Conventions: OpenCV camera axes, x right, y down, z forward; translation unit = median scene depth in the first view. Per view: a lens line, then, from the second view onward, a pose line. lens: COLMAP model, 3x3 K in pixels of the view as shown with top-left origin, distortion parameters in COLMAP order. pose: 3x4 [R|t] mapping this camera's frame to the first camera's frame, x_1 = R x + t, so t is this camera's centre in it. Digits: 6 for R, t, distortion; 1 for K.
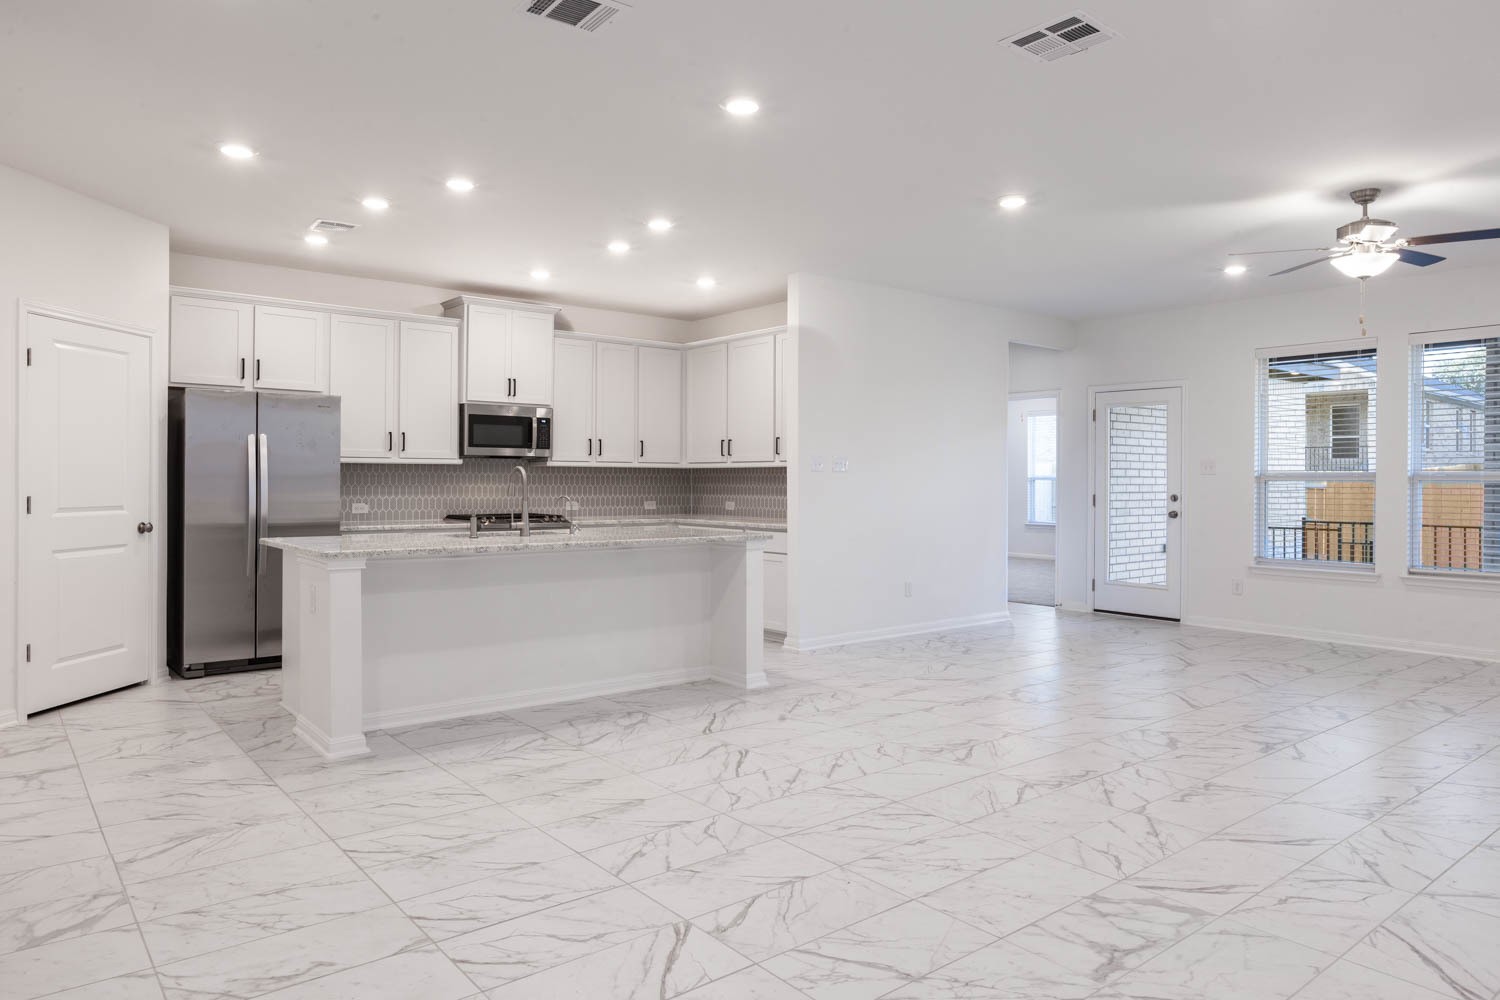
lens RADIAL K [[945.2, 0, 739.2], [0, 945.2, 498.8], [0, 0, 1]] dist [-0.001056, -0.000906]
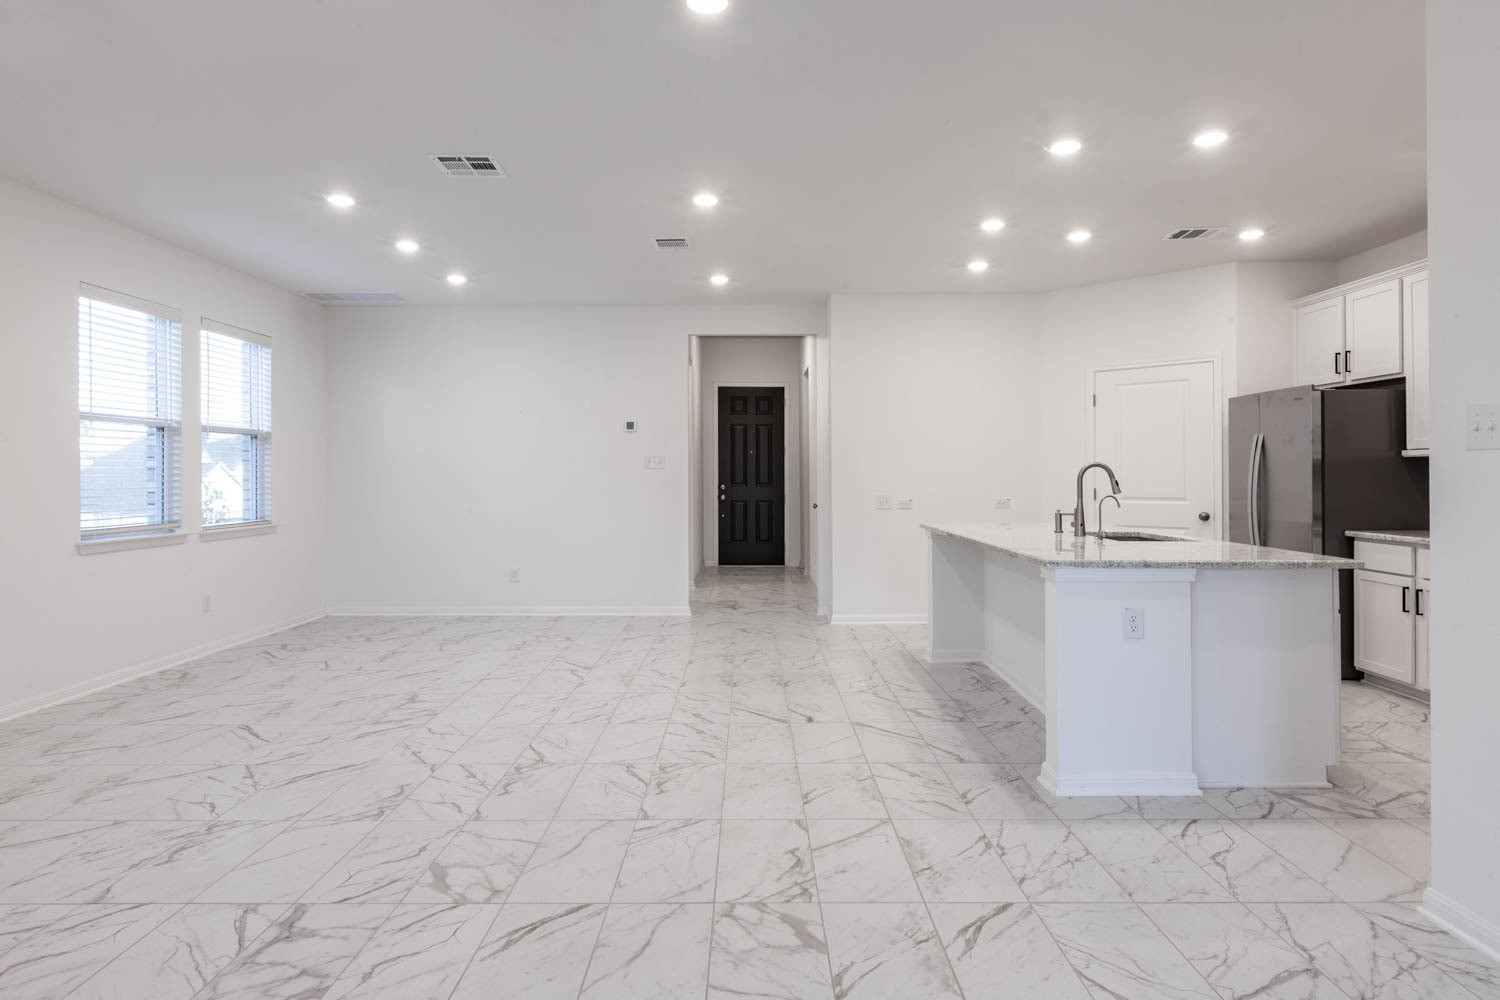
lens RADIAL K [[861.8, 0, 733.4], [0, 861.8, 483.4], [0, 0, 1]] dist [0.004413, -0.000859]
pose [[-0.635534, 0.001389, -0.772072, 0.489585], [-0.017495, 0.999716, 0.016199, -0.015373], [0.771875, 0.023802, -0.635329, 0.948409]]
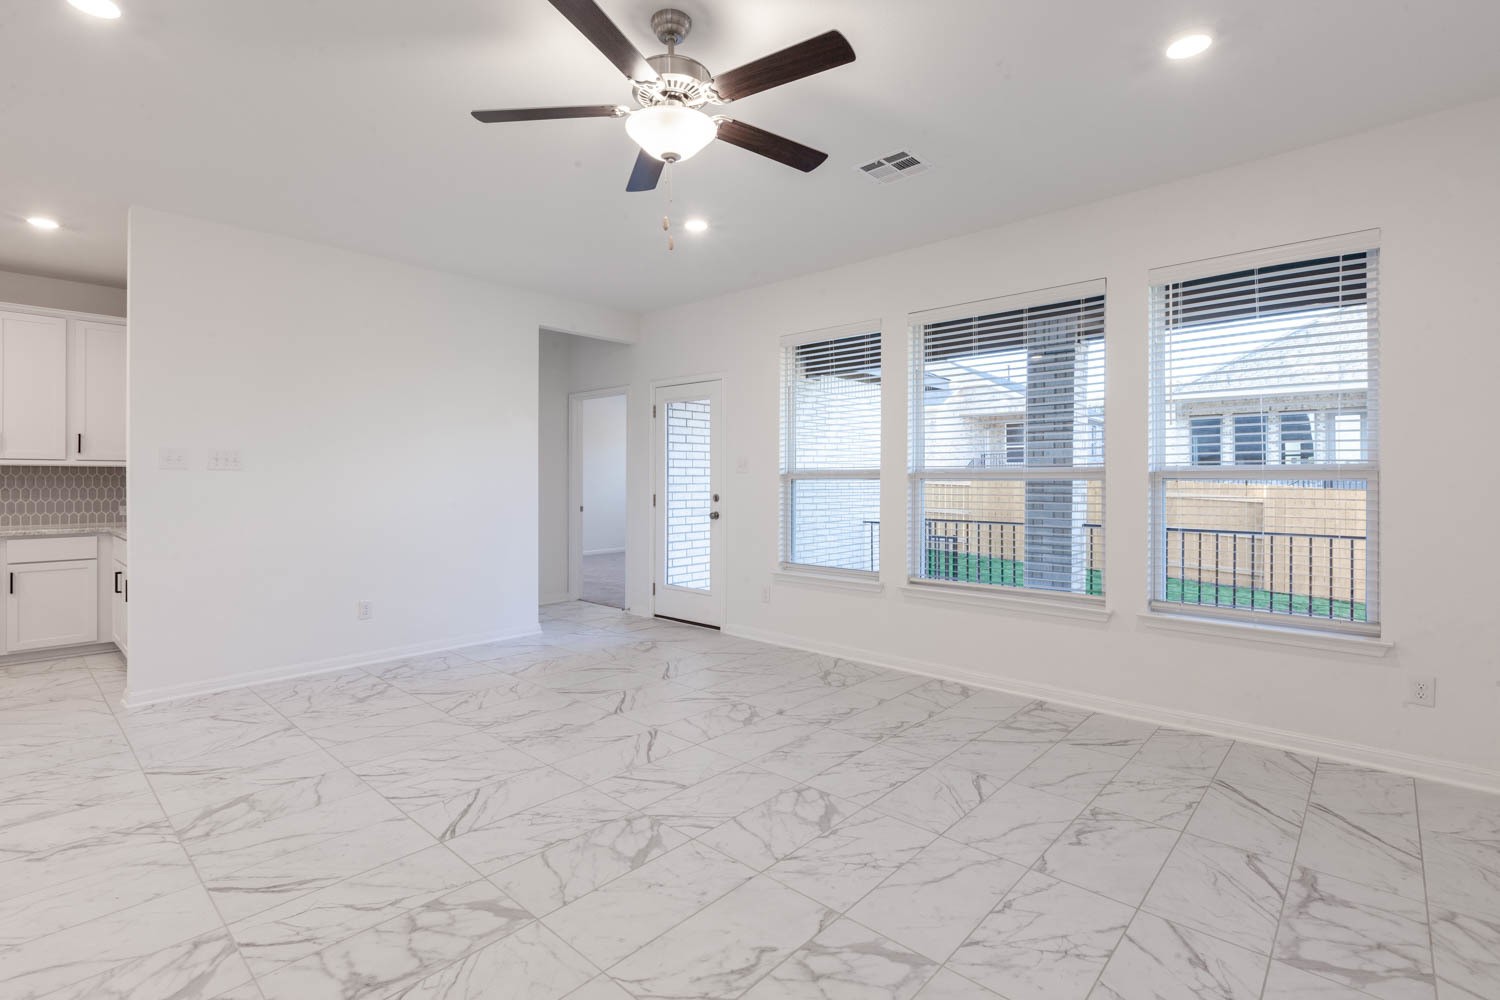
lens RADIAL K [[716.9, 0, 739.3], [0, 716.9, 479.8], [0, 0, 1]] dist [0.002534, -0.000922]
pose [[0.989477, -0.003844, 0.144637, 0.437308], [0.006785, 0.999780, -0.019843, -0.005327], [-0.144529, 0.020615, 0.989286, 0.342061]]
